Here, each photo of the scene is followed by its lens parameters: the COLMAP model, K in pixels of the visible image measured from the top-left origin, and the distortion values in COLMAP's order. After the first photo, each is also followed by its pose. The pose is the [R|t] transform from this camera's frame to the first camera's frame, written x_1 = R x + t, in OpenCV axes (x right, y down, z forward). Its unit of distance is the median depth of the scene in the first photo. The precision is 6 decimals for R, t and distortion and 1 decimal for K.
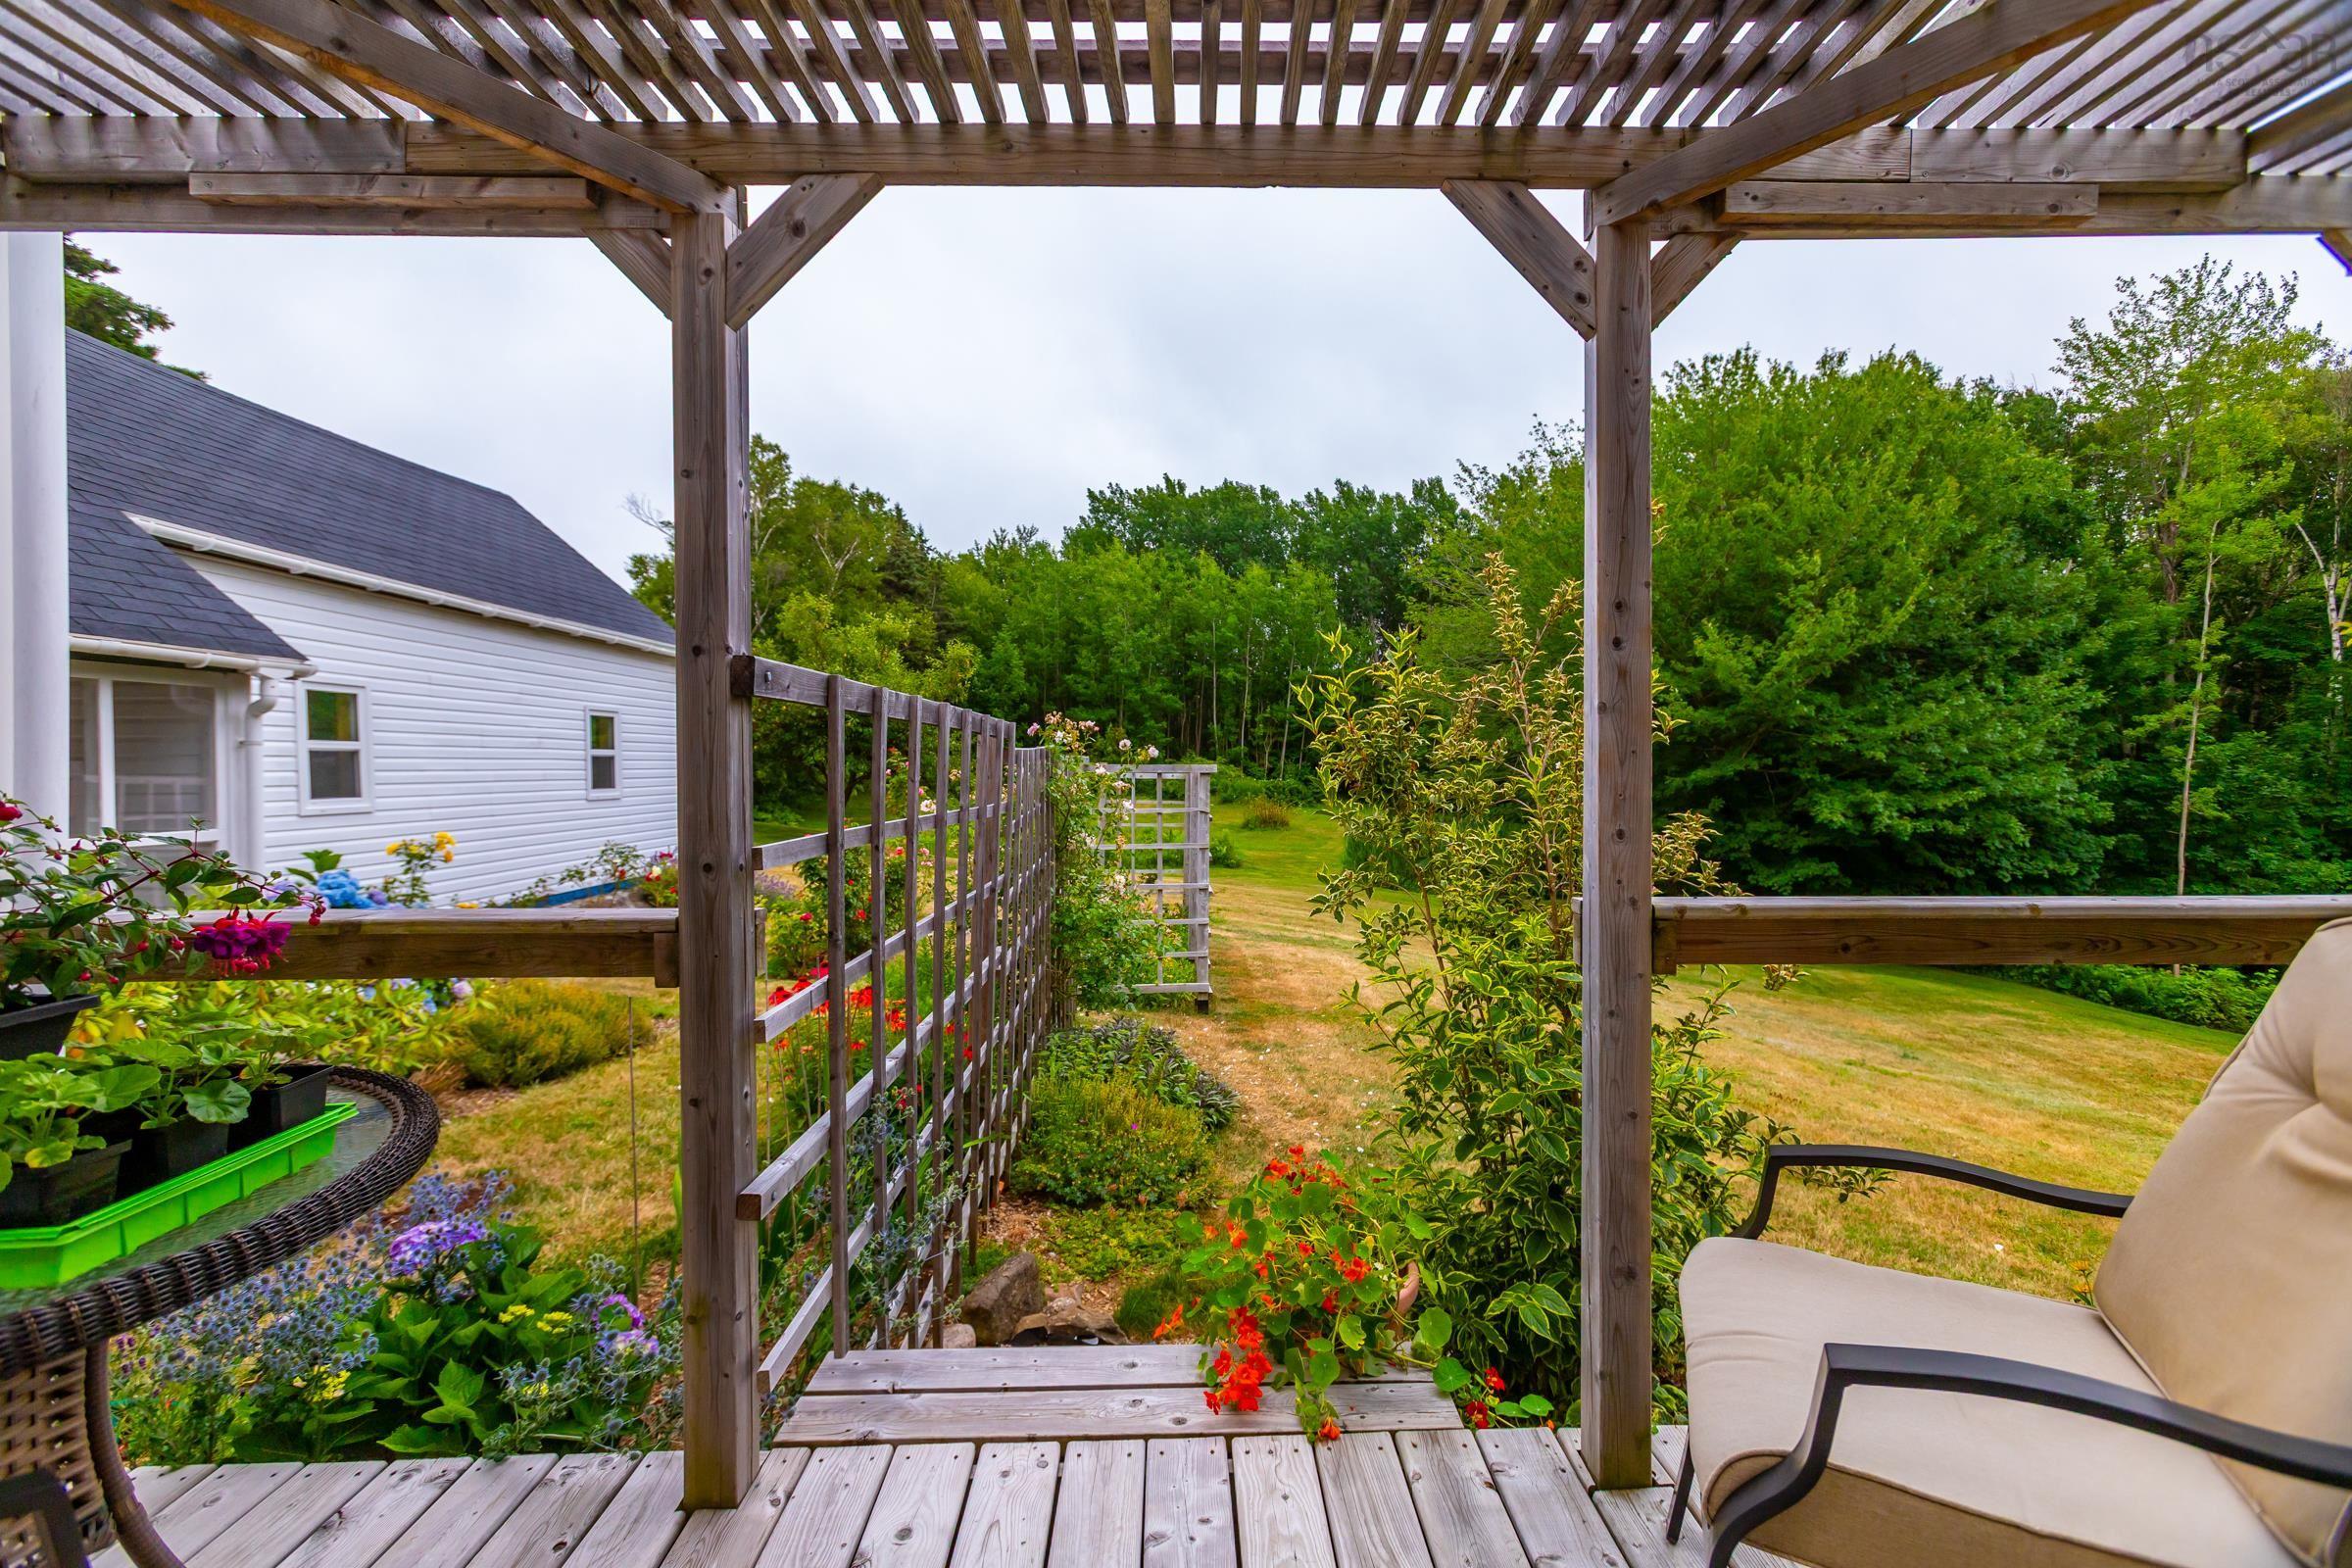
lens RADIAL K [[1060.3, 0, 1210.8], [0, 1060.3, 773.9], [0, 0, 1]] dist [-0.022737, 0.013977]
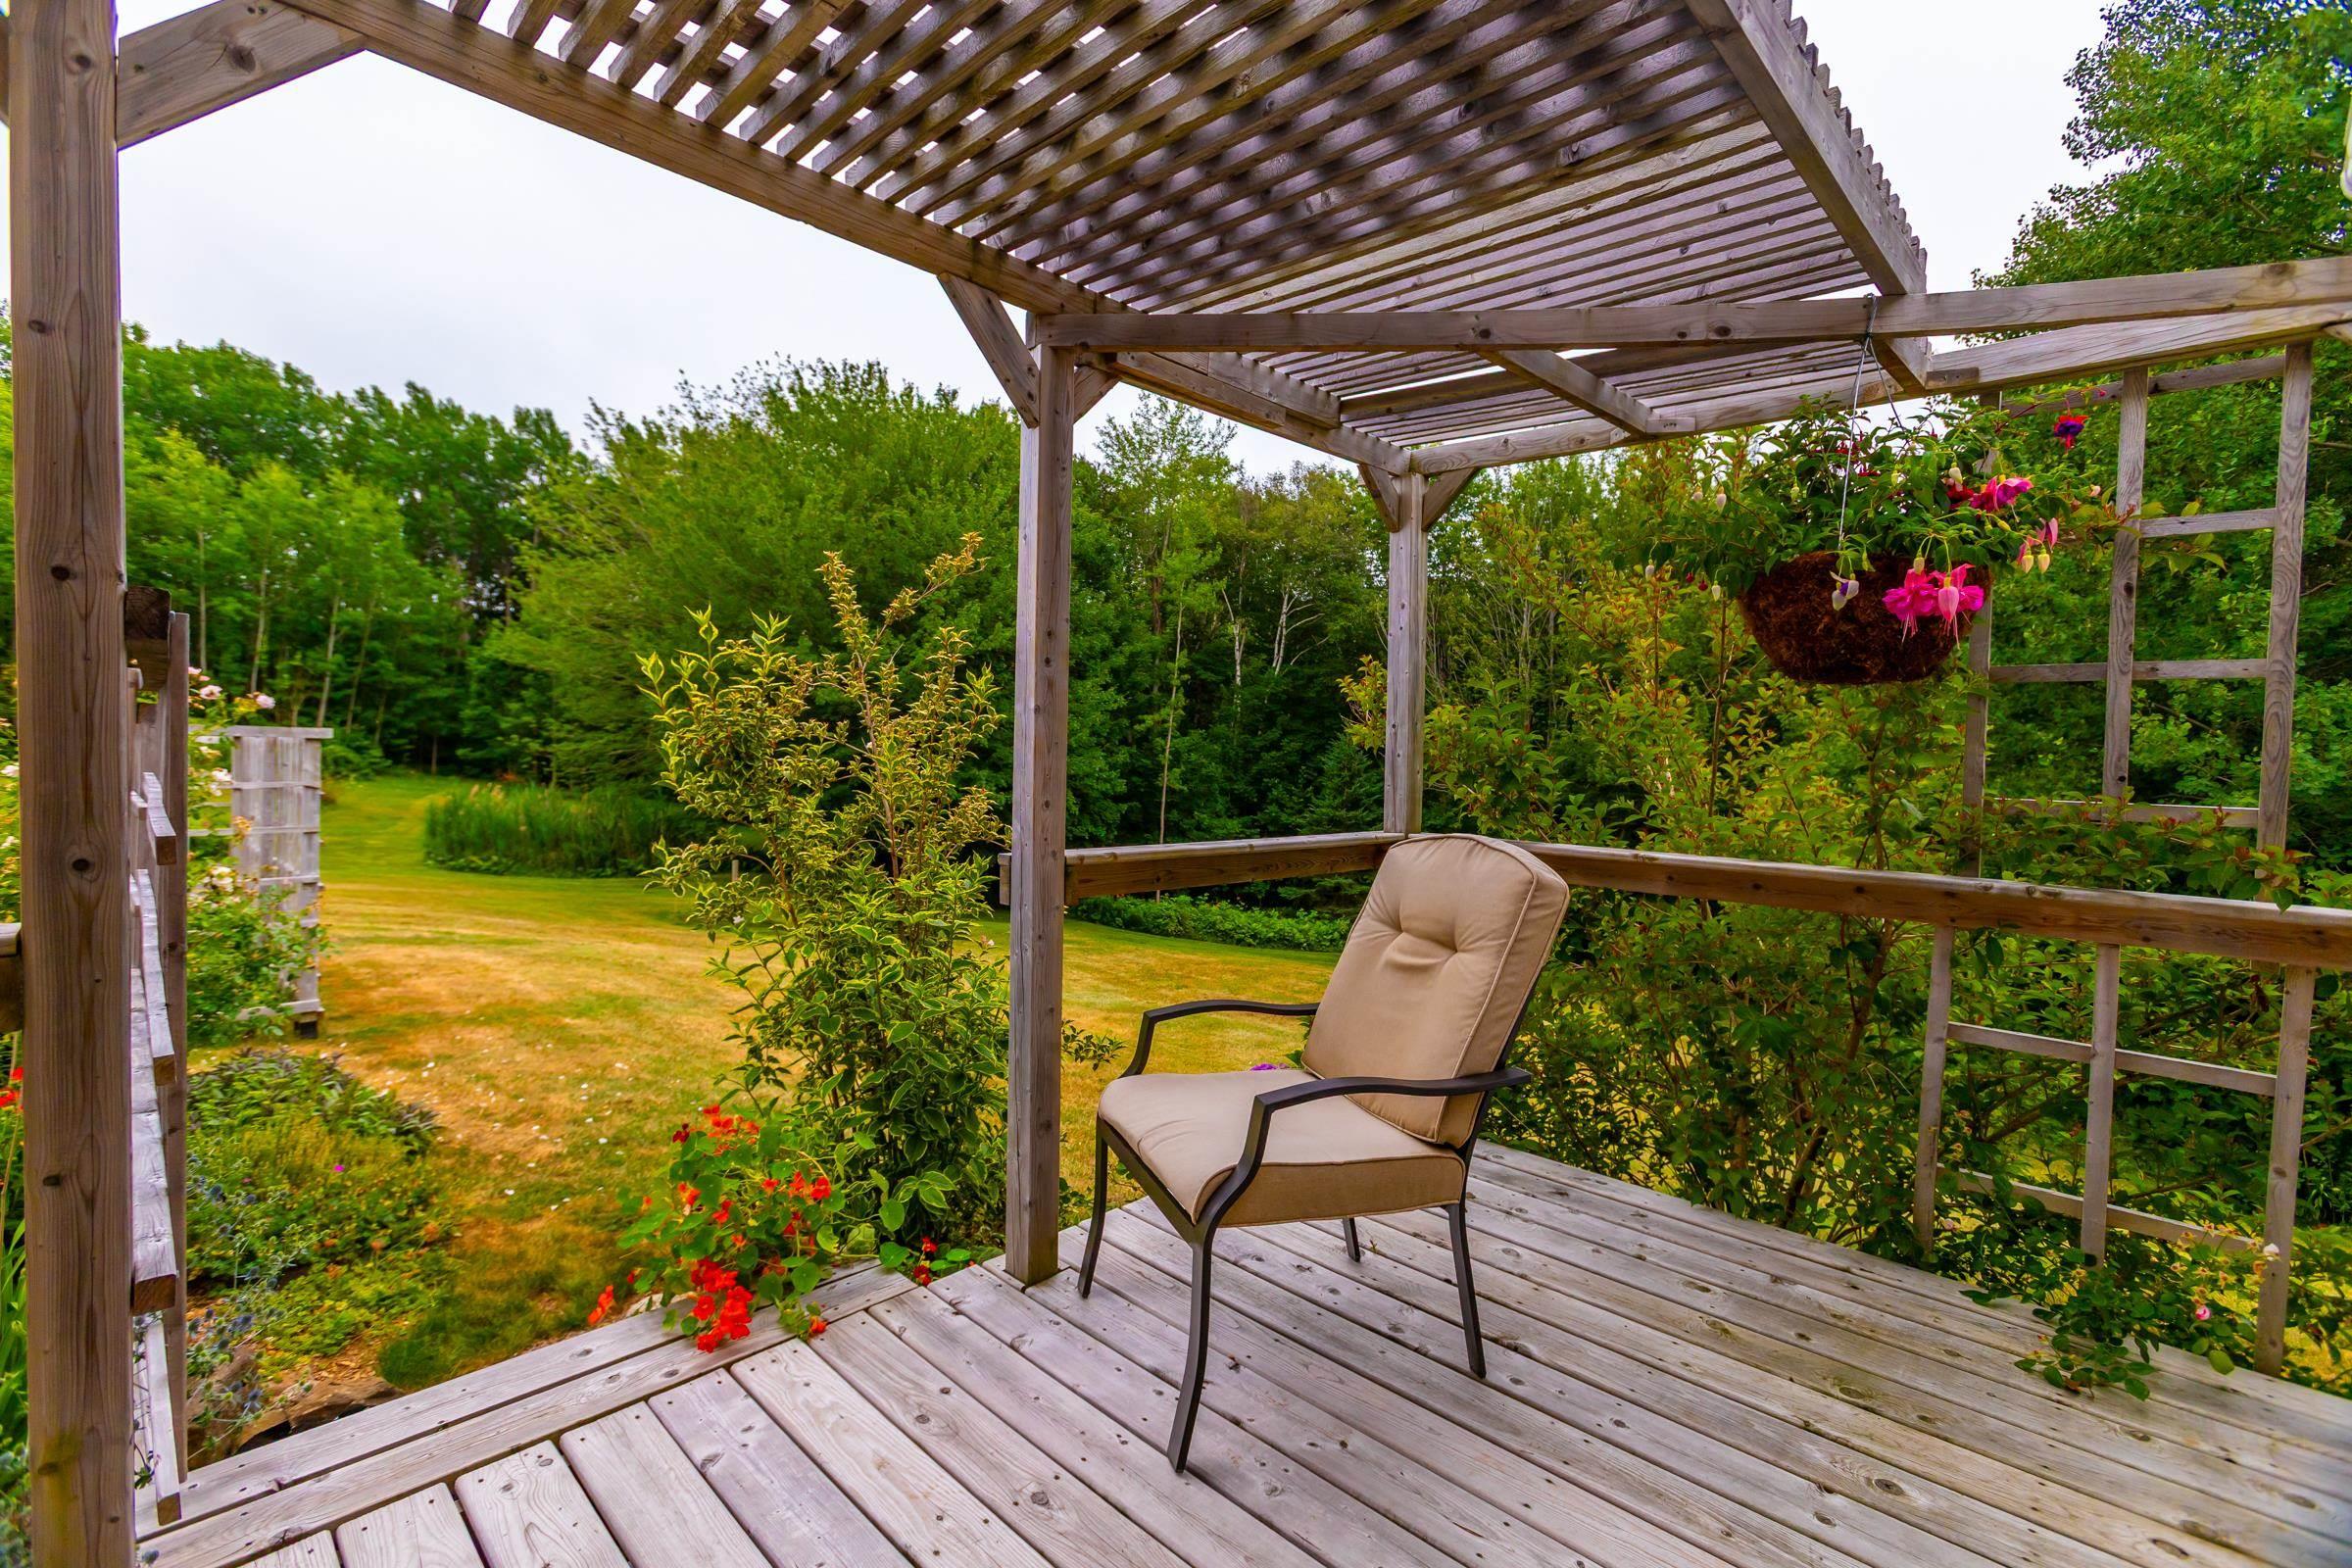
lens RADIAL K [[1034.0, 0, 1182.5], [0, 1034.0, 779.6], [0, 0, 1]] dist [-0.002994, 0.000221]
pose [[0.715772, 0.002558, 0.698329, -0.076748], [-0.023218, 0.999528, 0.020137, -0.000794], [-0.697948, -0.030627, 0.715493, -0.012787]]
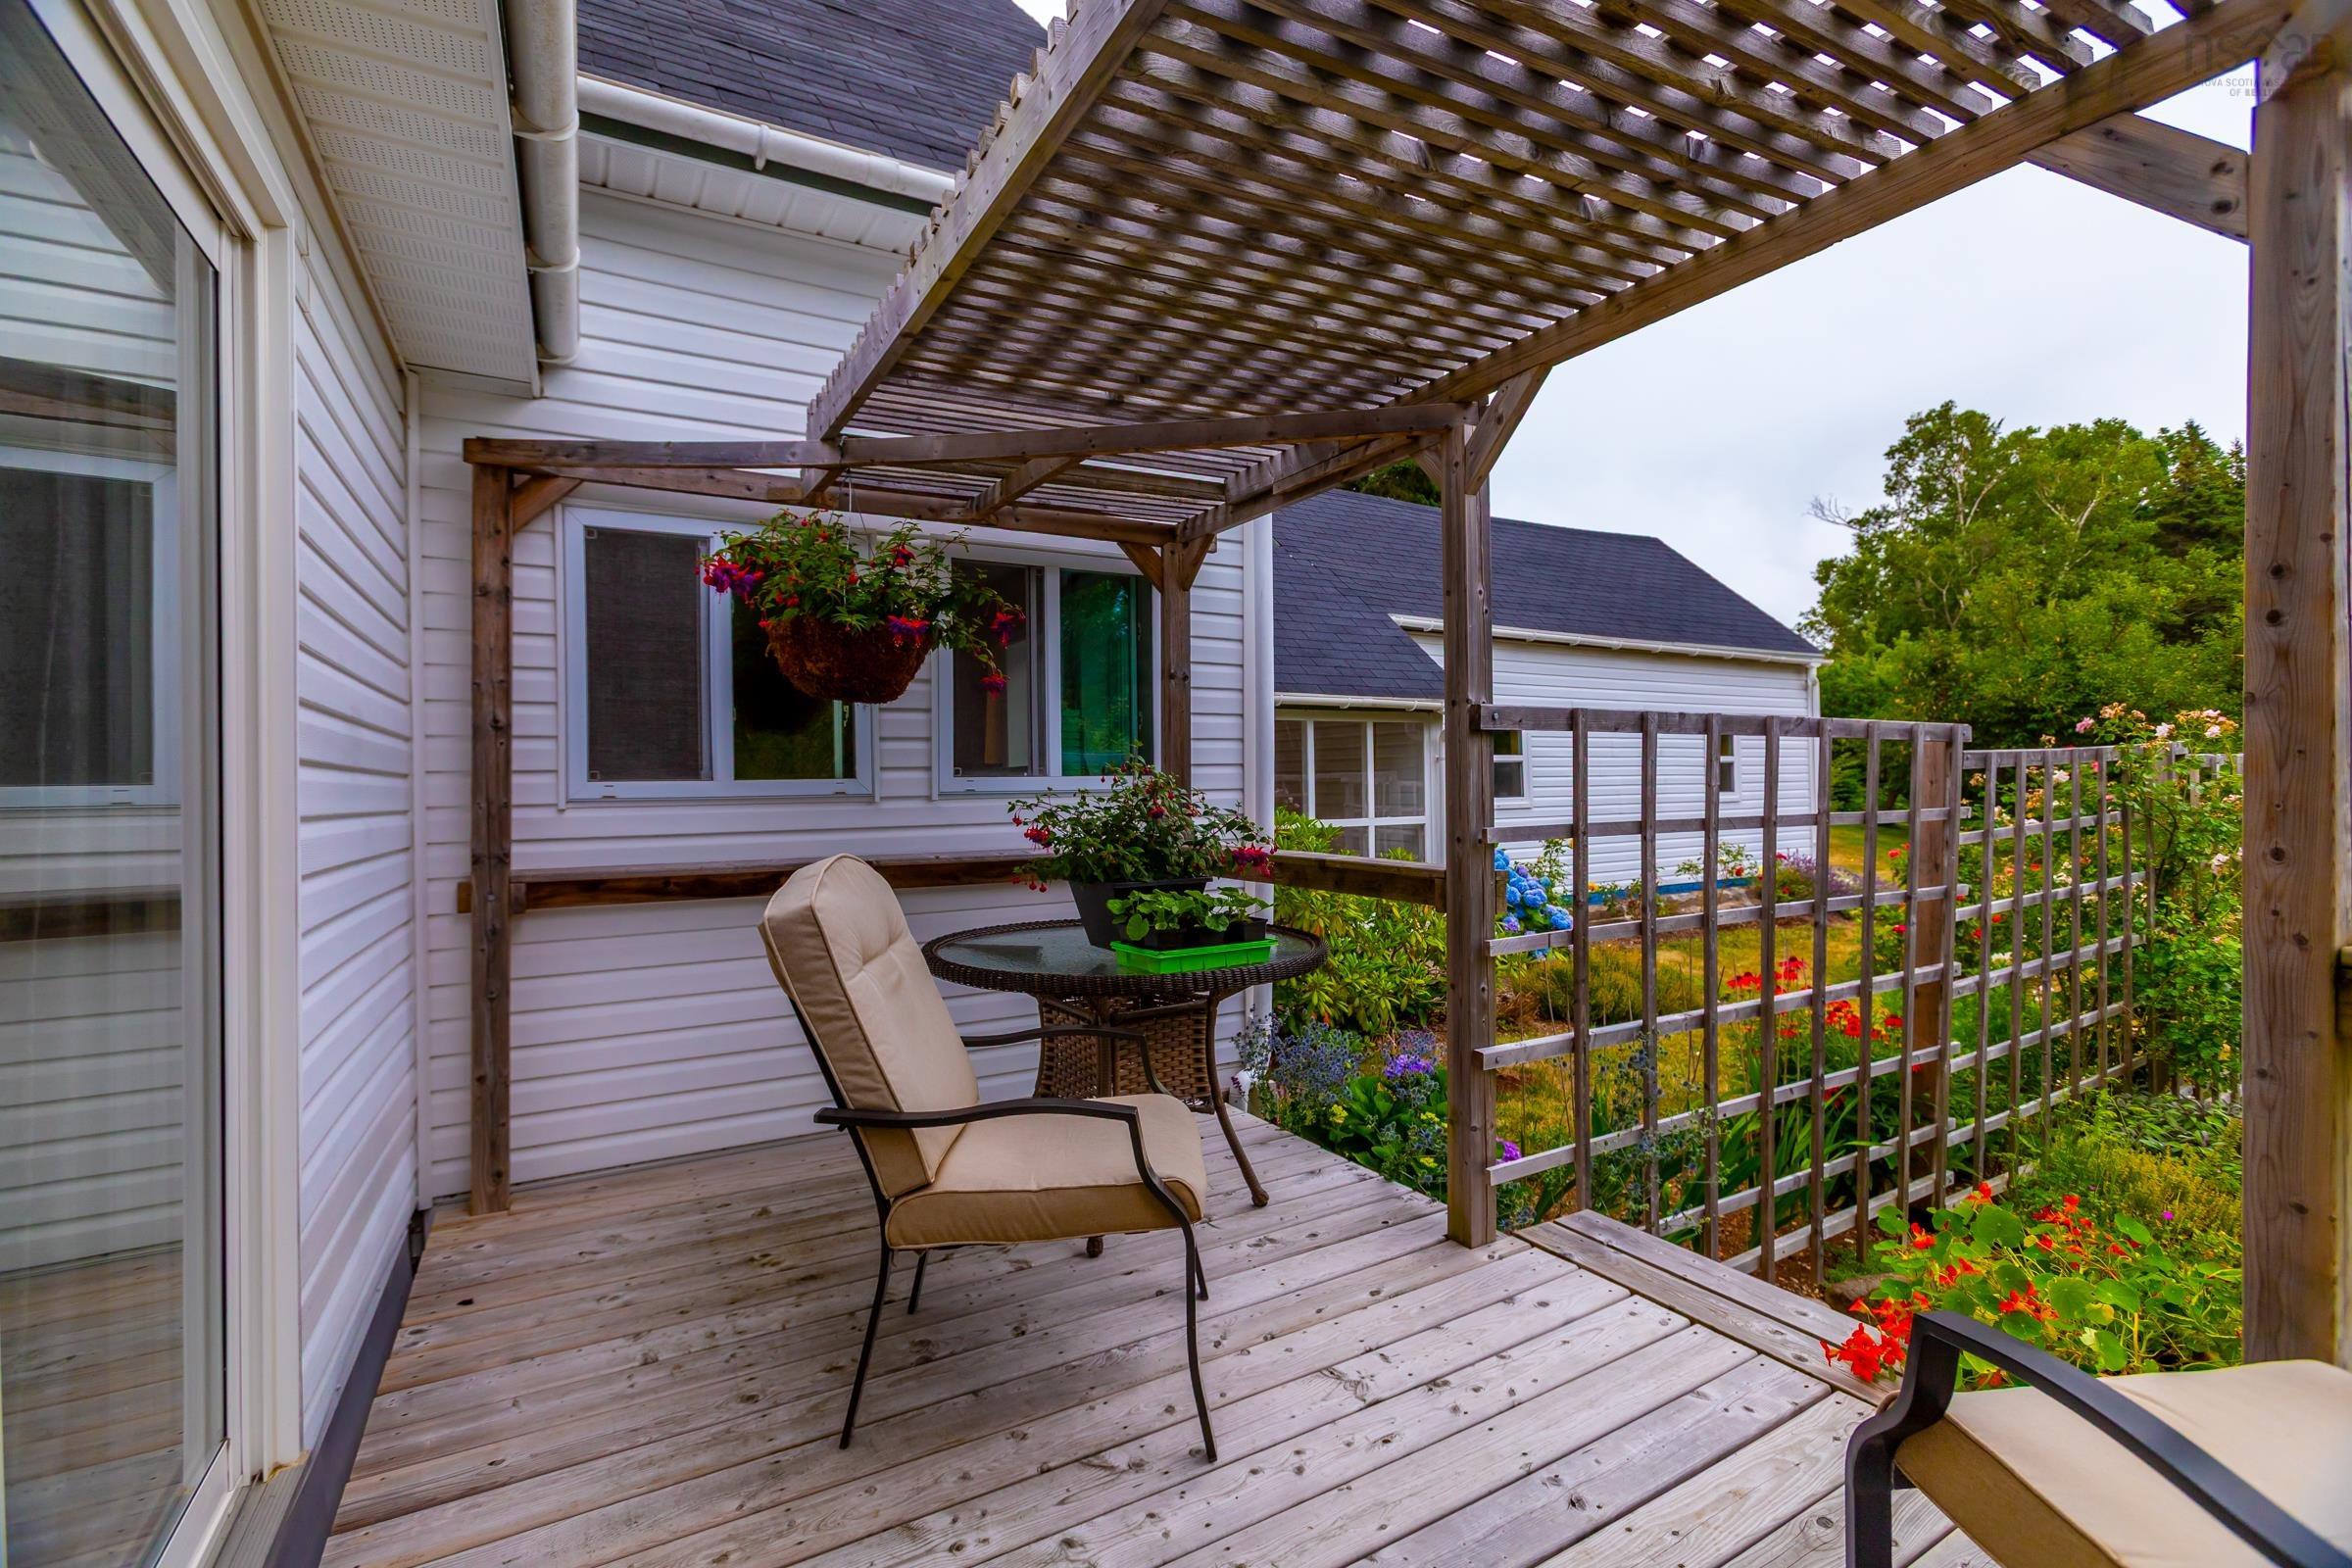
lens RADIAL K [[1056.1, 0, 1176.0], [0, 1056.1, 784.0], [0, 0, 1]] dist [0.000492, 0.007569]
pose [[0.476219, 0.002944, -0.879322, 0.129300], [0.001866, 0.999989, 0.004358, -0.000361], [0.879325, -0.003717, 0.476208, -0.023703]]
